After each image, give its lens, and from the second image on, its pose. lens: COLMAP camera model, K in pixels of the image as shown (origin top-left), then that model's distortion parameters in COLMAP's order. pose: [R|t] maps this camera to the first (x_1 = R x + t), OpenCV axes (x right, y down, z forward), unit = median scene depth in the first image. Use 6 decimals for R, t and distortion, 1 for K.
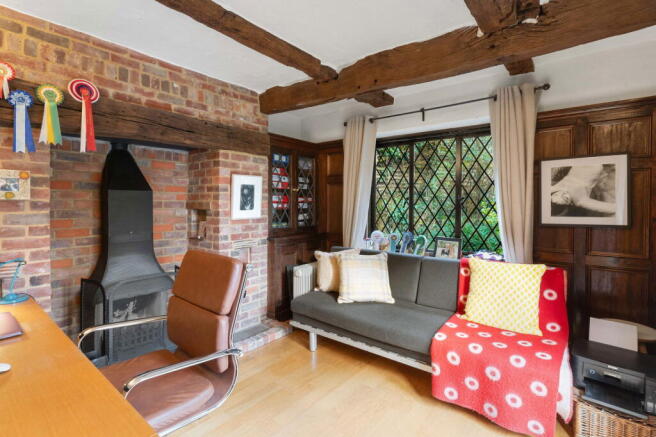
lens RADIAL K [[316.2, 0, 325.5], [0, 316.2, 206.4], [0, 0, 1]] dist [-0.005003, -0.001000]
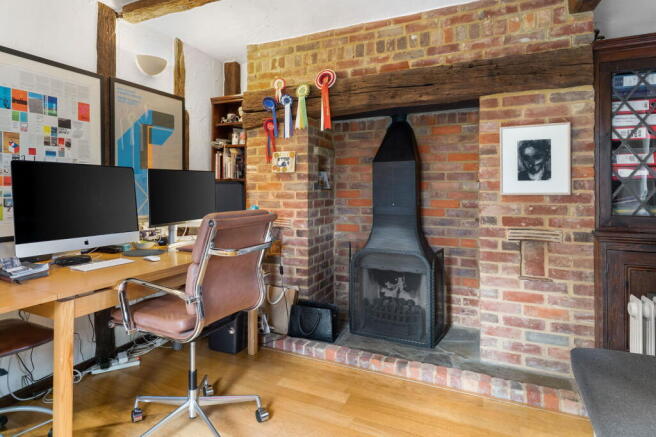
lens RADIAL K [[386.1, 0, 327.3], [0, 386.1, 184.2], [0, 0, 1]] dist [-0.001624, -0.000137]
pose [[0.231788, -0.020402, -0.972552, 0.476503], [-0.004383, 0.999748, -0.022017, 0.044655], [0.972756, 0.009366, 0.231640, 0.504865]]
